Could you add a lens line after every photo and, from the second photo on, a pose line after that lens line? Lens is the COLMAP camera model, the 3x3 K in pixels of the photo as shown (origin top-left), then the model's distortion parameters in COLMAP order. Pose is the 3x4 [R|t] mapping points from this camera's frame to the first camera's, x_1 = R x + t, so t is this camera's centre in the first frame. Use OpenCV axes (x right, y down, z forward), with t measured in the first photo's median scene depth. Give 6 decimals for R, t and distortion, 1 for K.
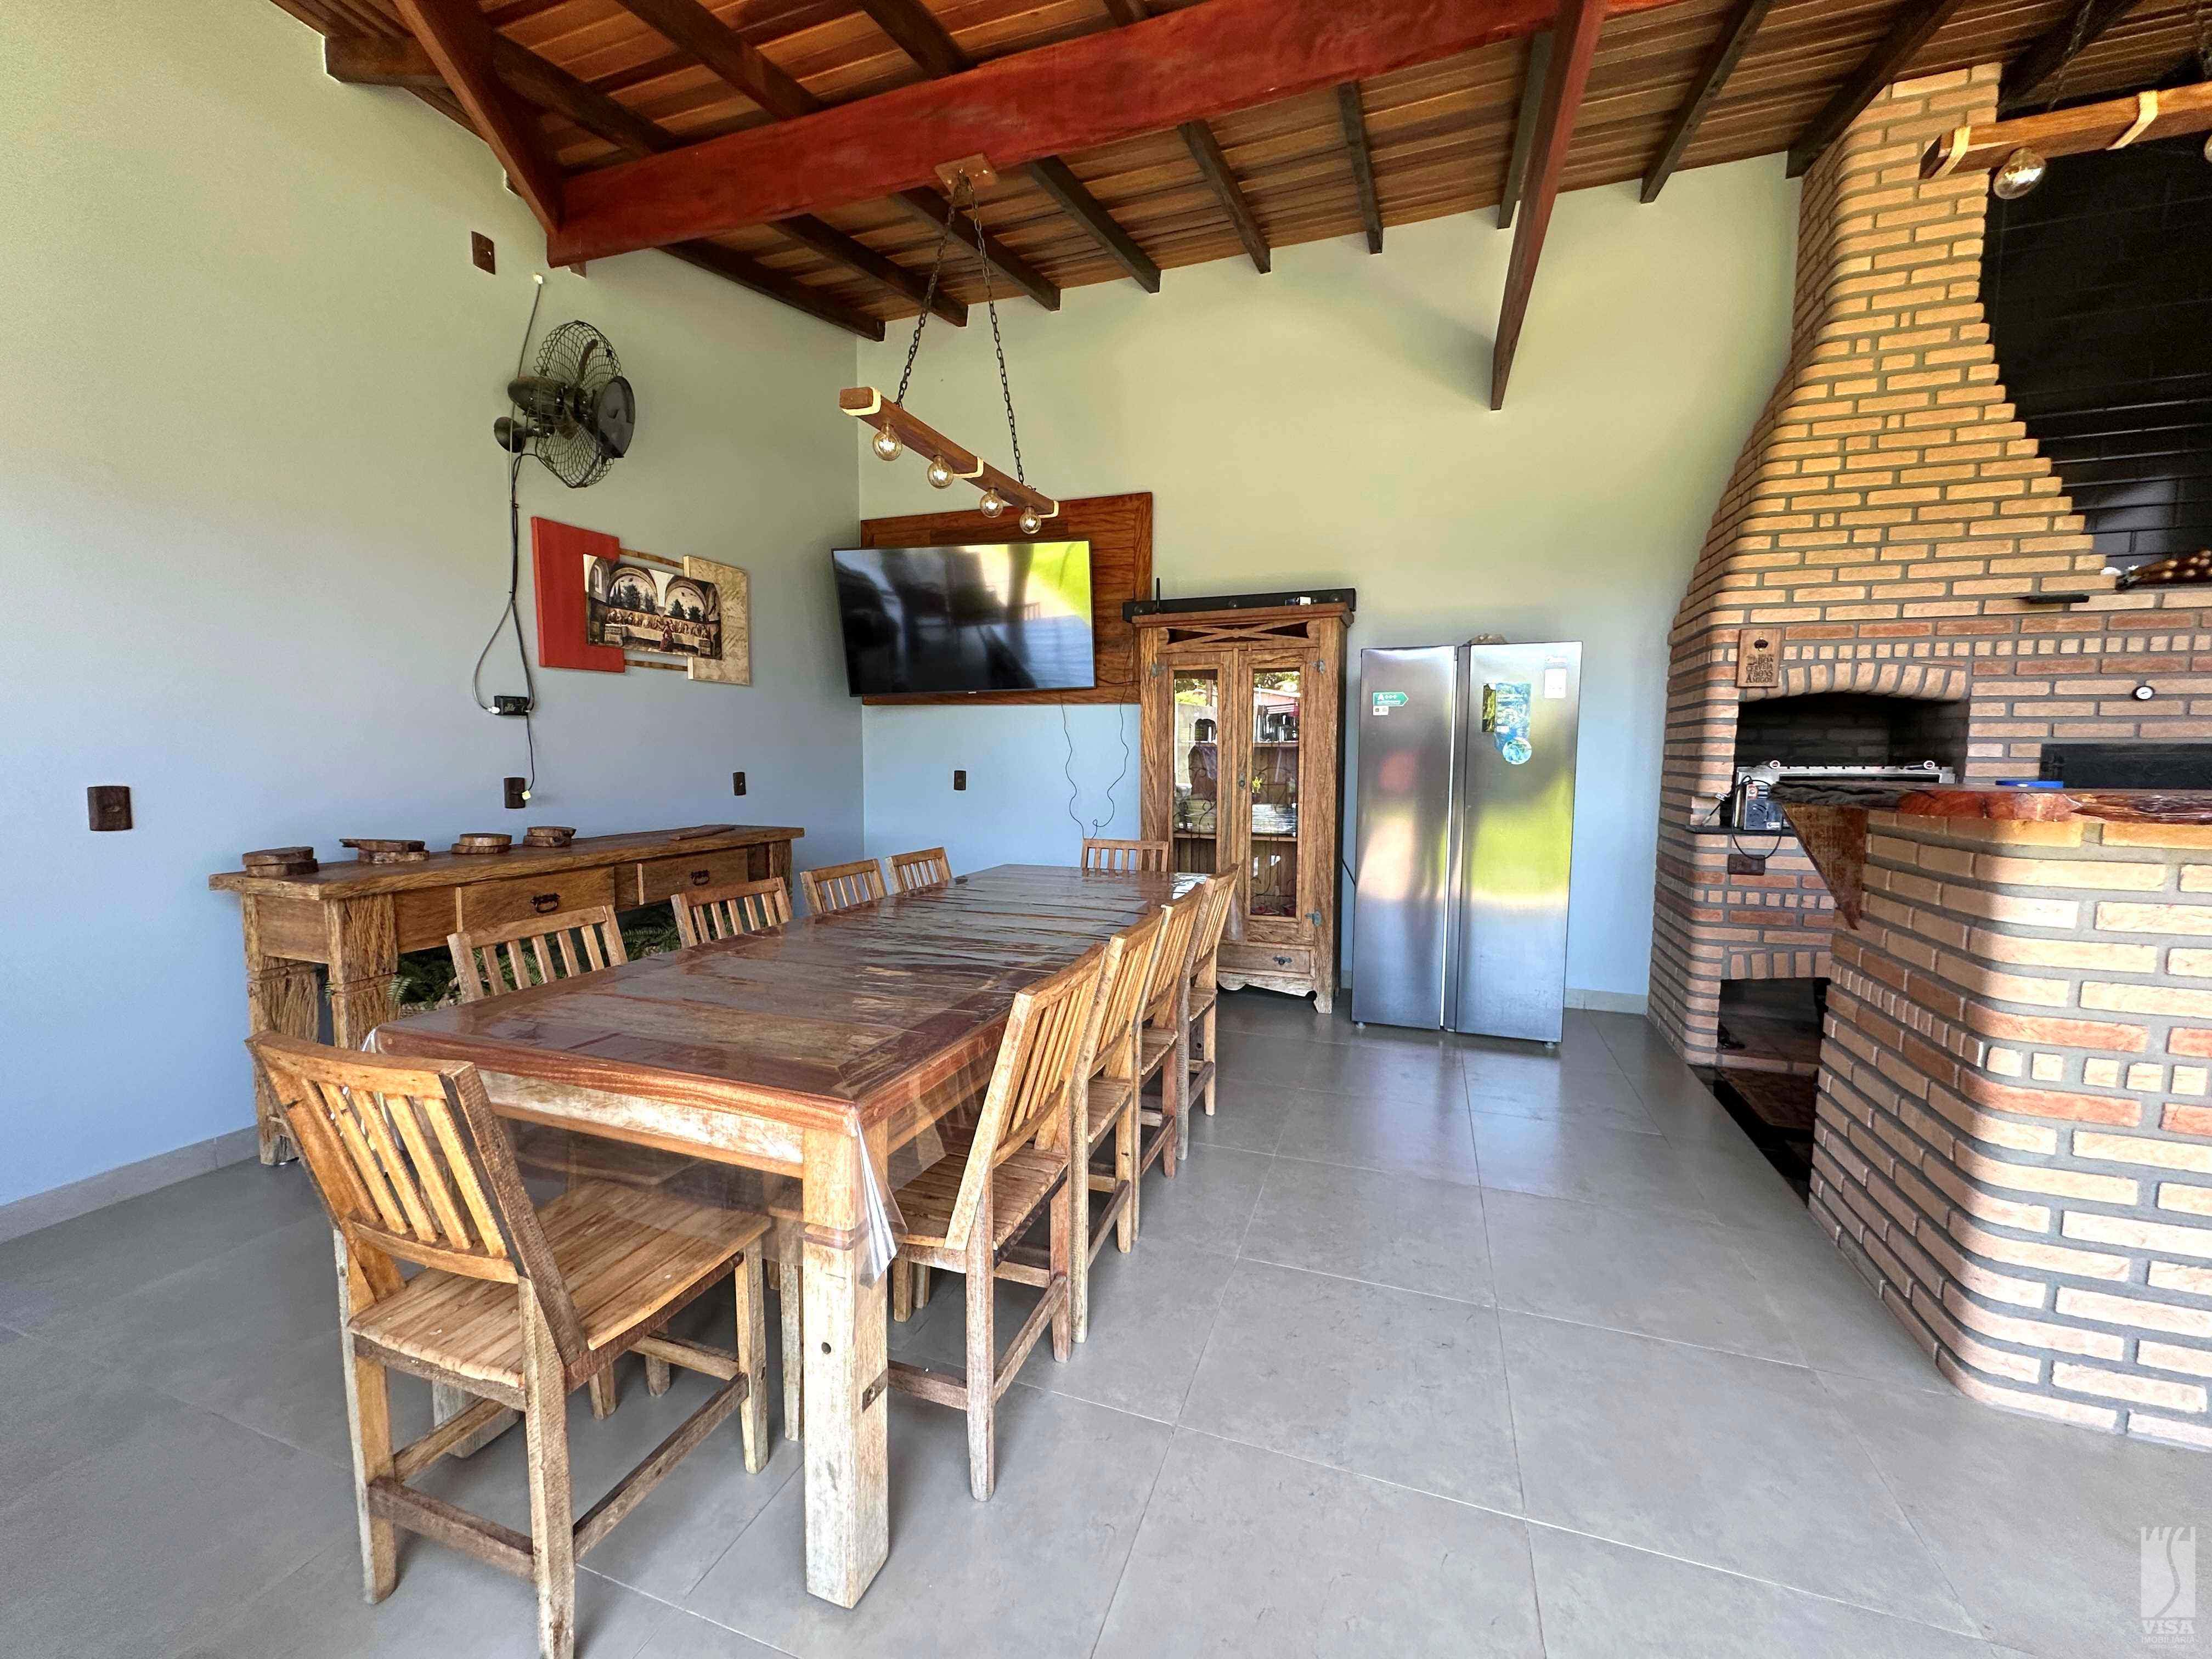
lens RADIAL K [[885.4, 0, 1106.0], [0, 885.4, 829.5], [0, 0, 1]] dist [-0.001783, 0.000428]
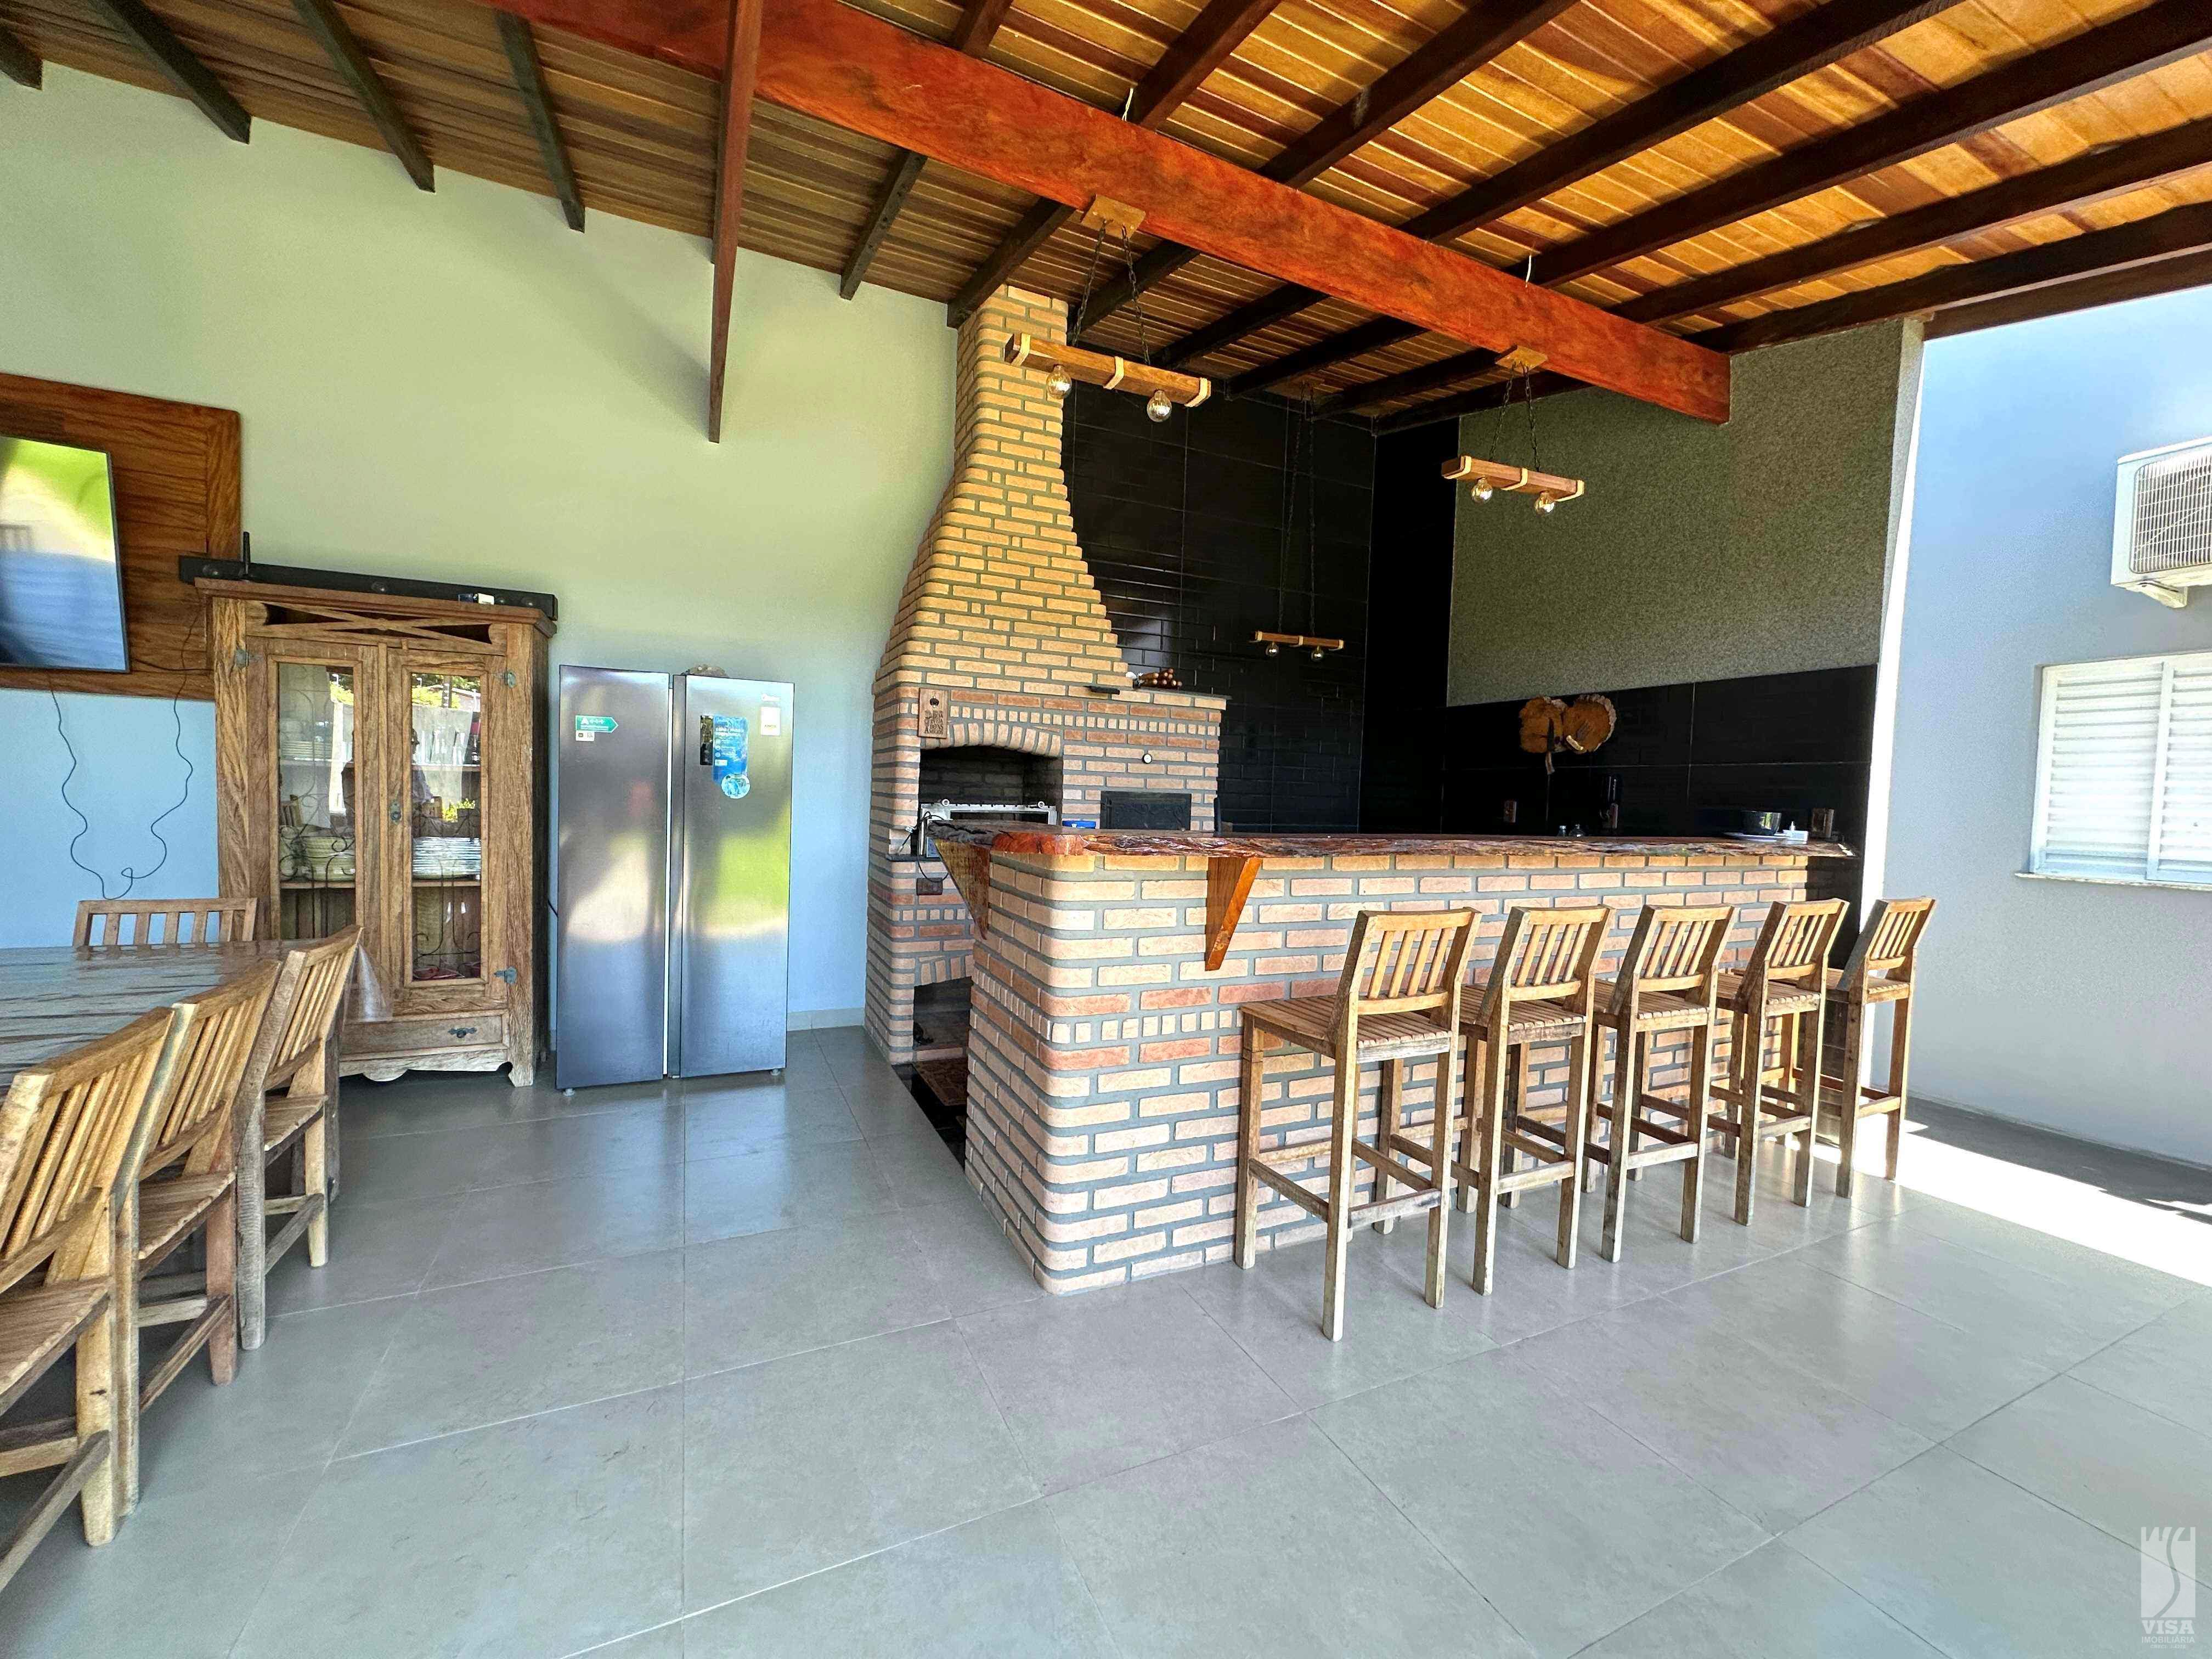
lens RADIAL K [[880.3, 0, 1106.0], [0, 880.3, 829.5], [0, 0, 1]] dist [0.001036, -0.000052]
pose [[0.706567, -0.009774, 0.707578, 0.059064], [0.029591, 0.999438, -0.015743, -0.011151], [-0.707027, 0.032062, 0.706459, -0.000786]]
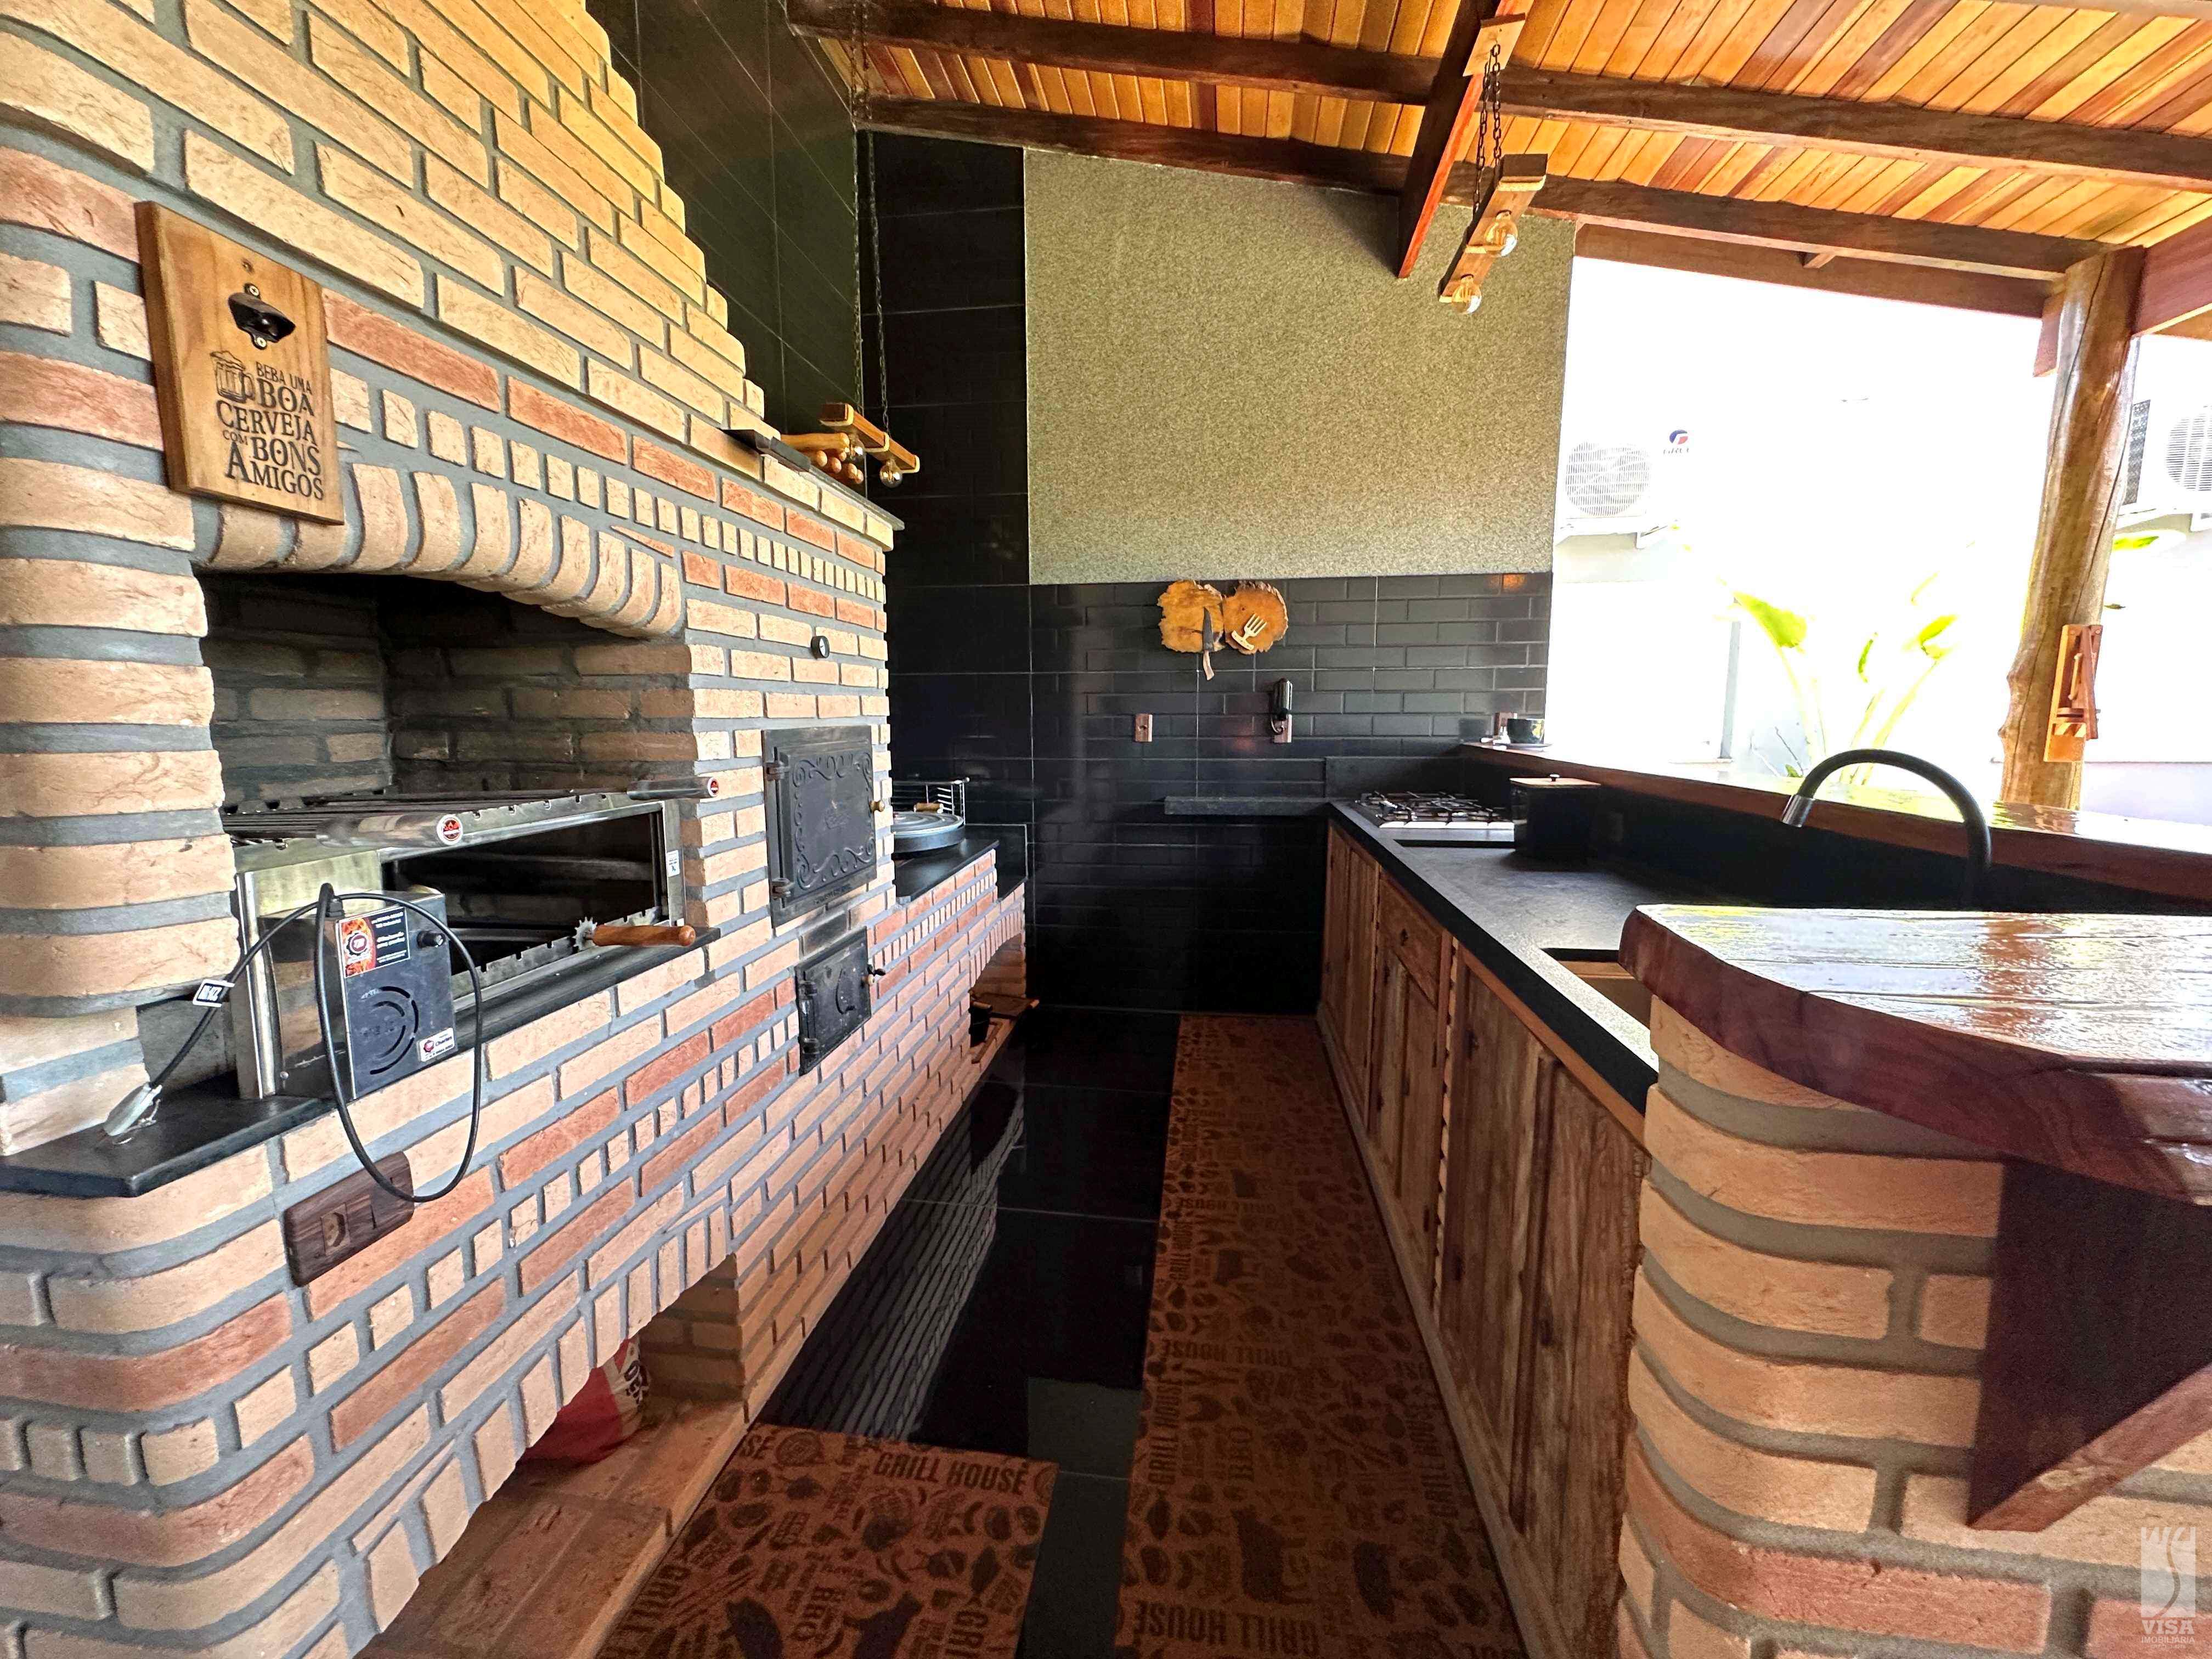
lens RADIAL K [[885.4, 0, 1106.0], [0, 885.4, 829.5], [0, 0, 1]] dist [-0.001783, 0.000428]
pose [[-0.217347, -0.132687, 0.967034, 0.445429], [0.084234, 0.984472, 0.154012, -0.093587], [-0.972453, 0.114931, -0.202795, 0.832794]]
